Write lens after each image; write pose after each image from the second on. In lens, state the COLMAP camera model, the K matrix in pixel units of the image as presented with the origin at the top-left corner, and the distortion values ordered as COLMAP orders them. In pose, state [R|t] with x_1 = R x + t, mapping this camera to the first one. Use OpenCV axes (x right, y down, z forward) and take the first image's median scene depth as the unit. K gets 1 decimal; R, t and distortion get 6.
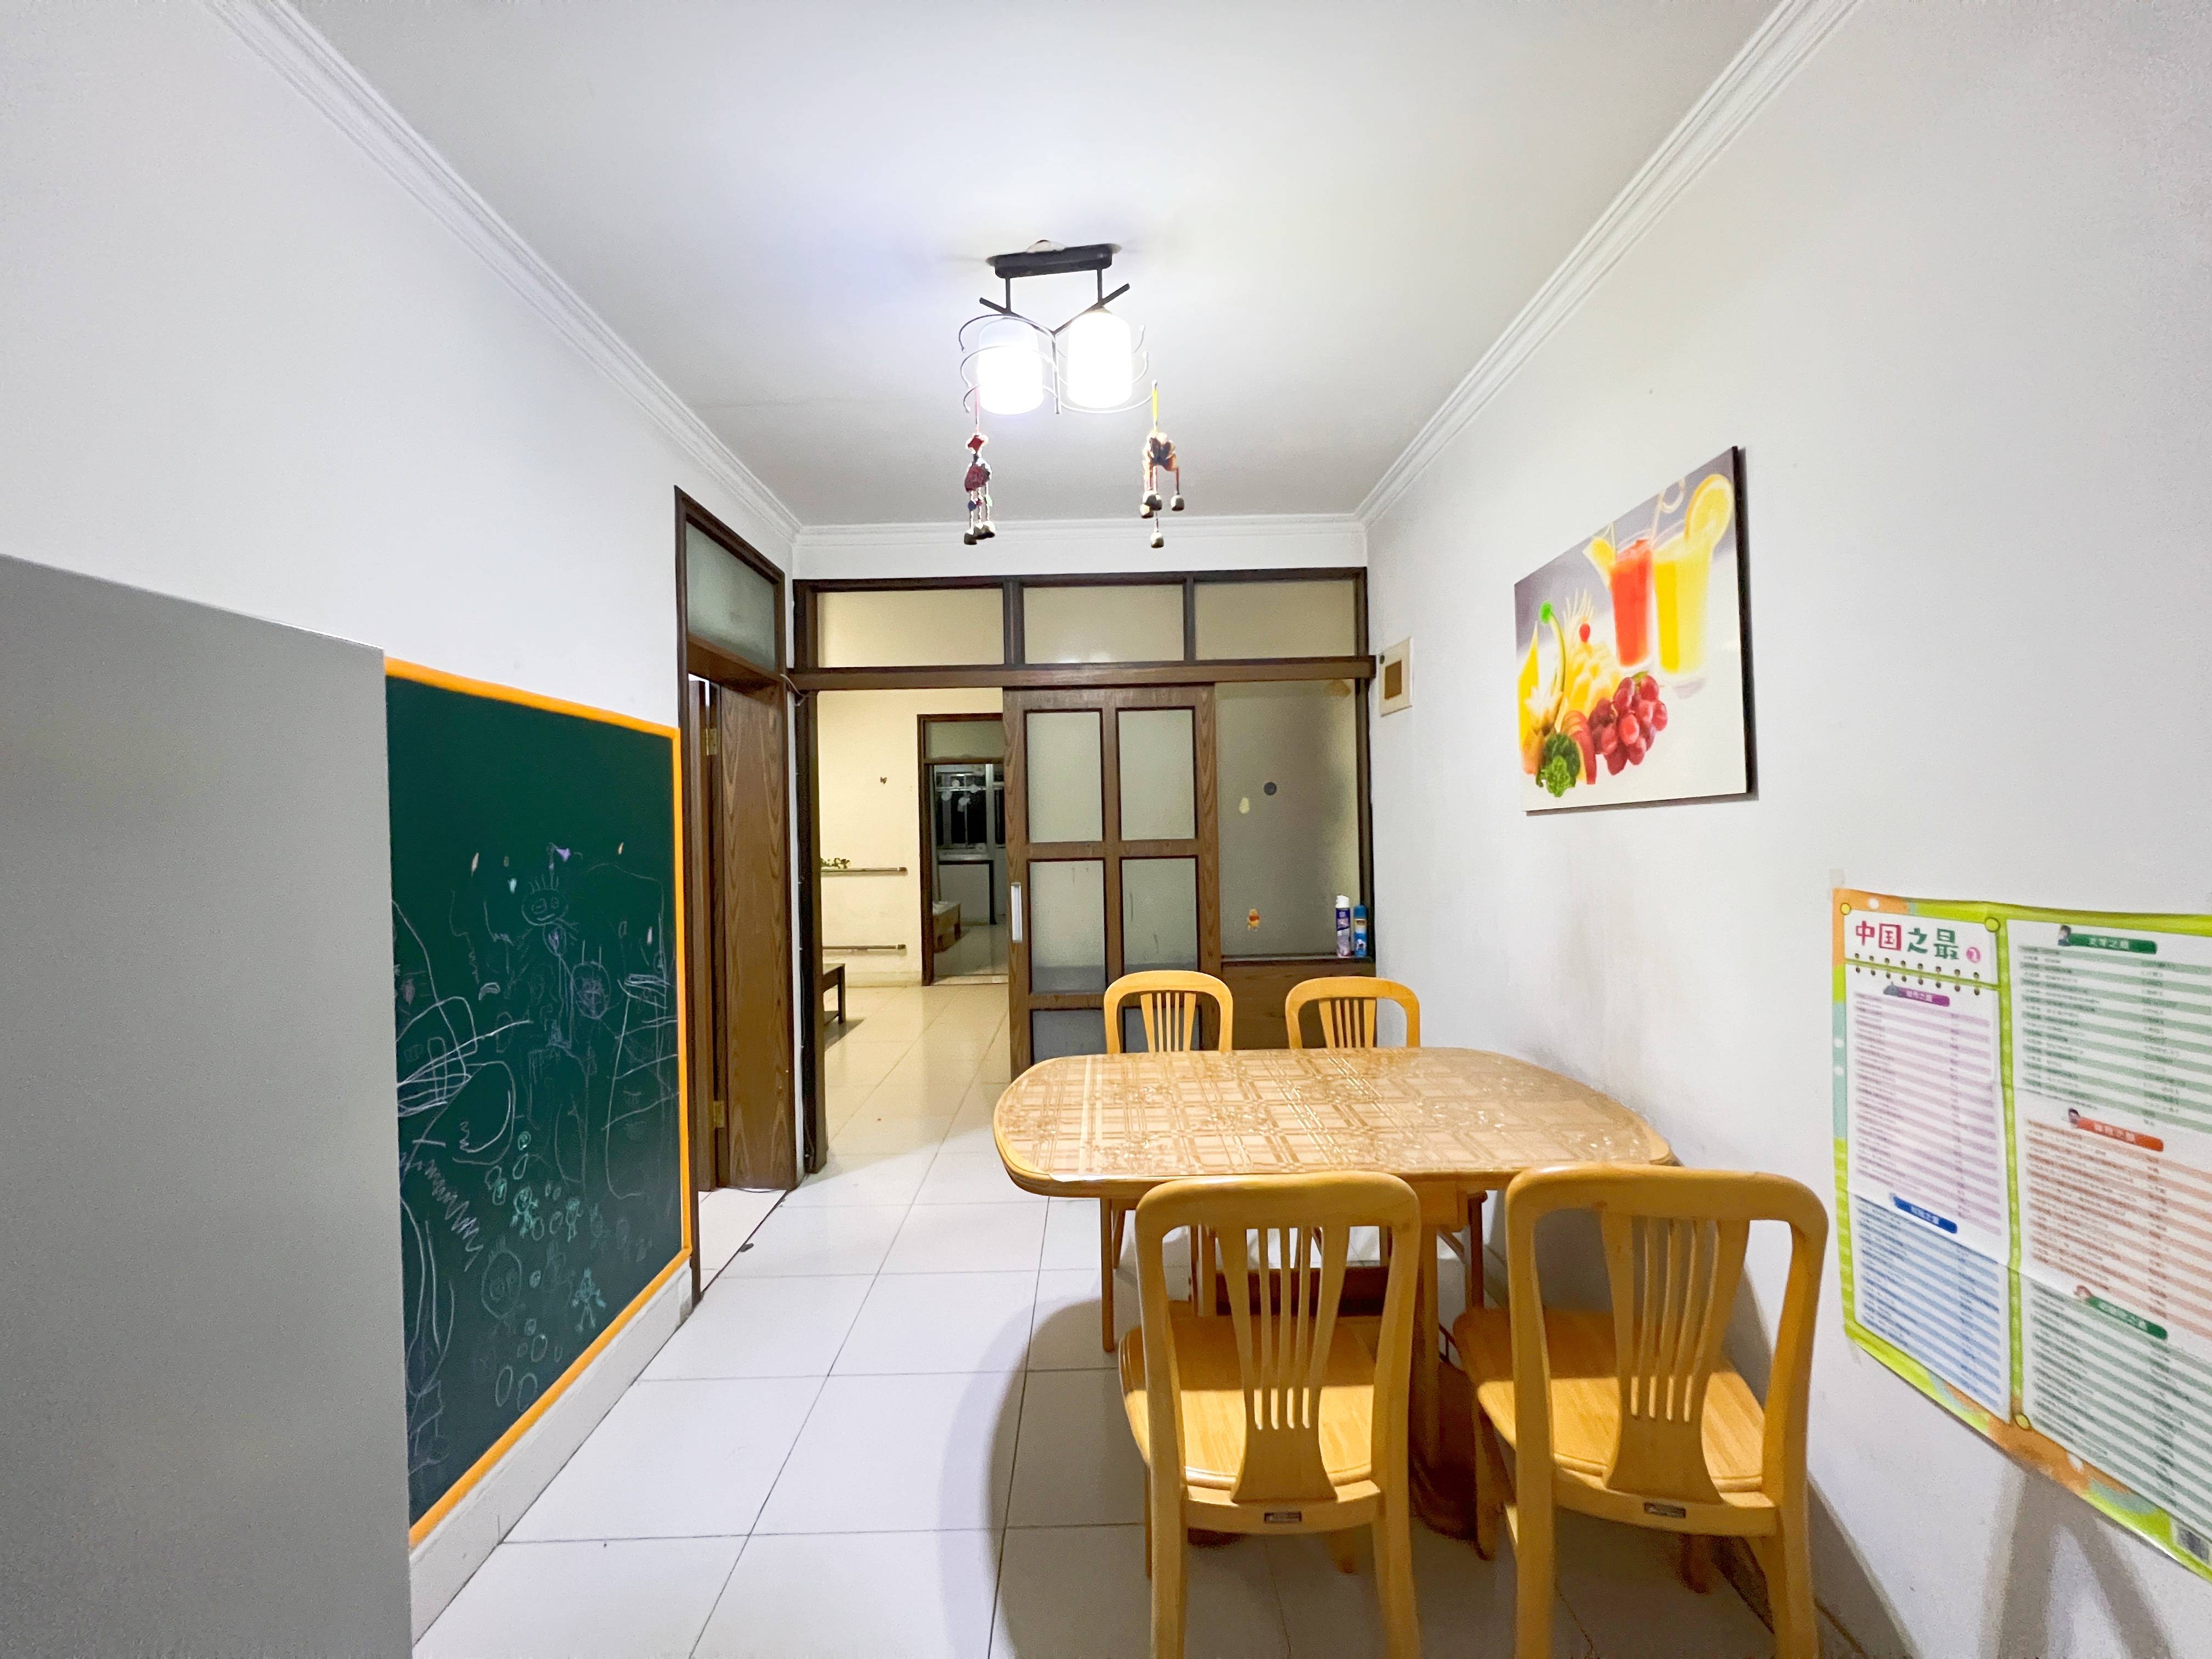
lens RADIAL K [[887.4, 0, 1104.8], [0, 887.4, 819.8], [0, 0, 1]] dist [0.002907, 0.000161]
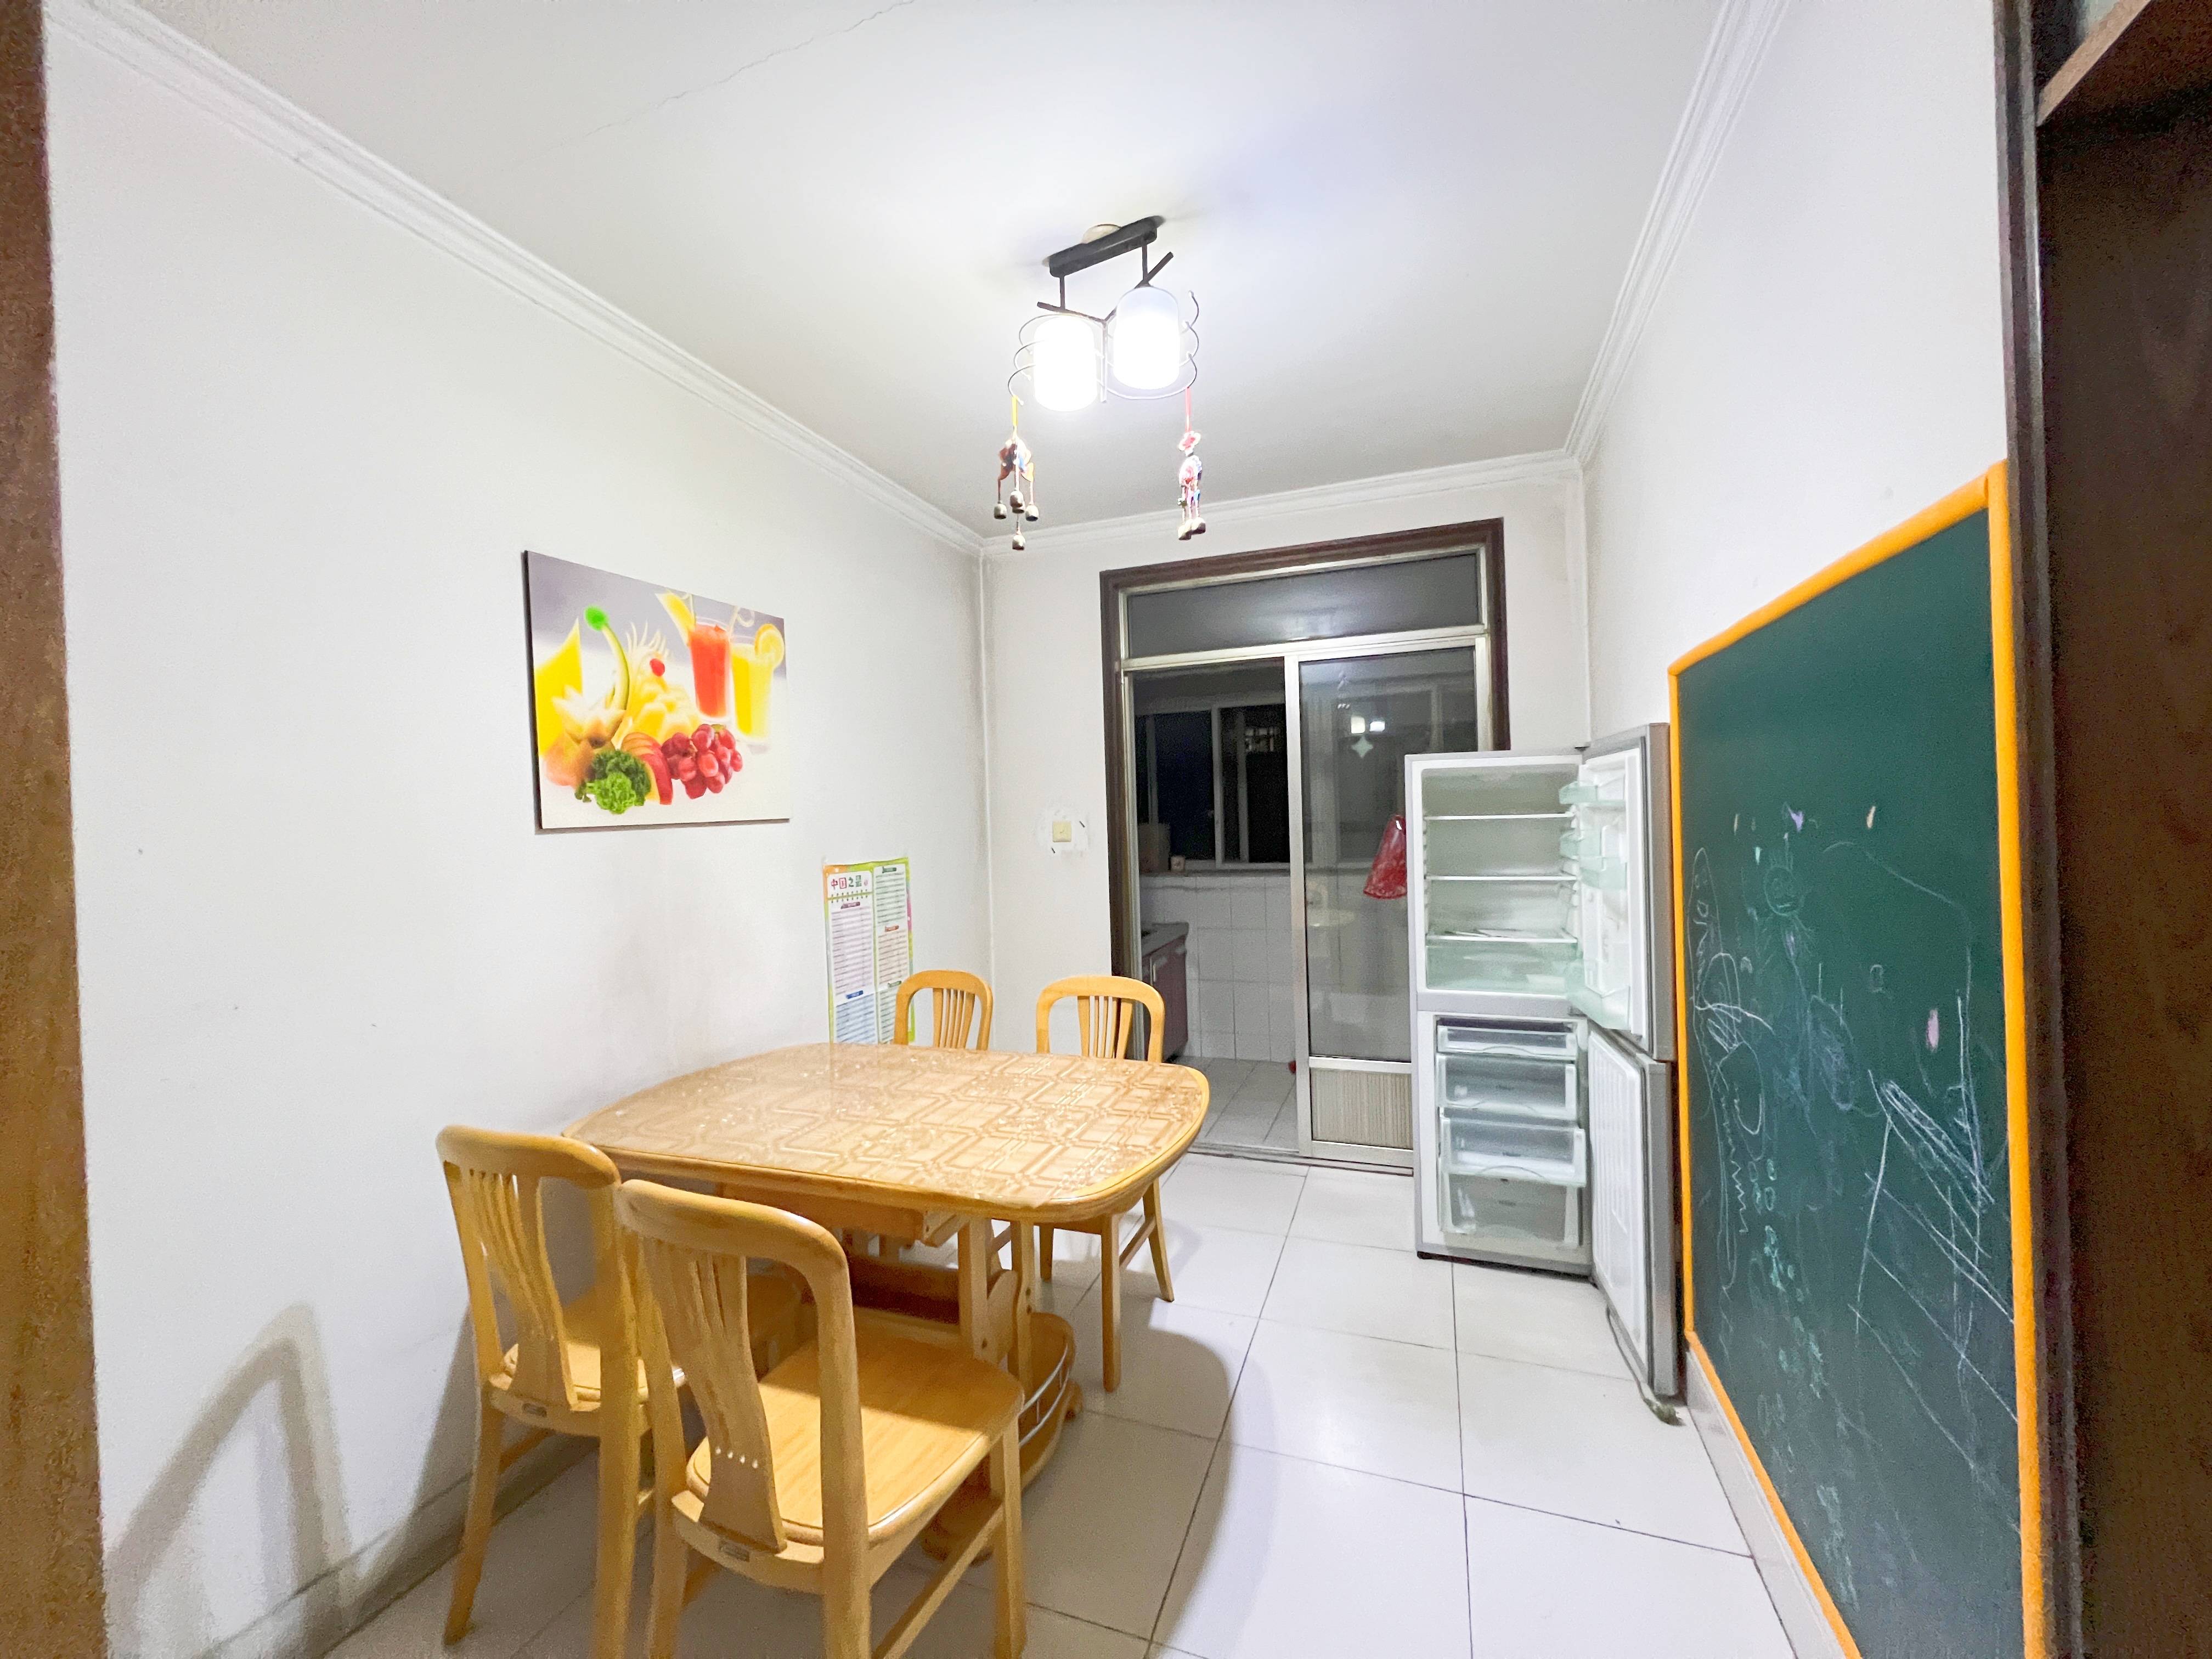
lens RADIAL K [[887.4, 0, 1108.7], [0, 887.4, 831.6], [0, 0, 1]] dist [0.002907, 0.000161]
pose [[-0.936644, 0.046793, 0.347142, -0.404259], [0.048447, 0.998818, -0.003919, 0.028322], [-0.346915, 0.013147, -0.937804, 2.067916]]
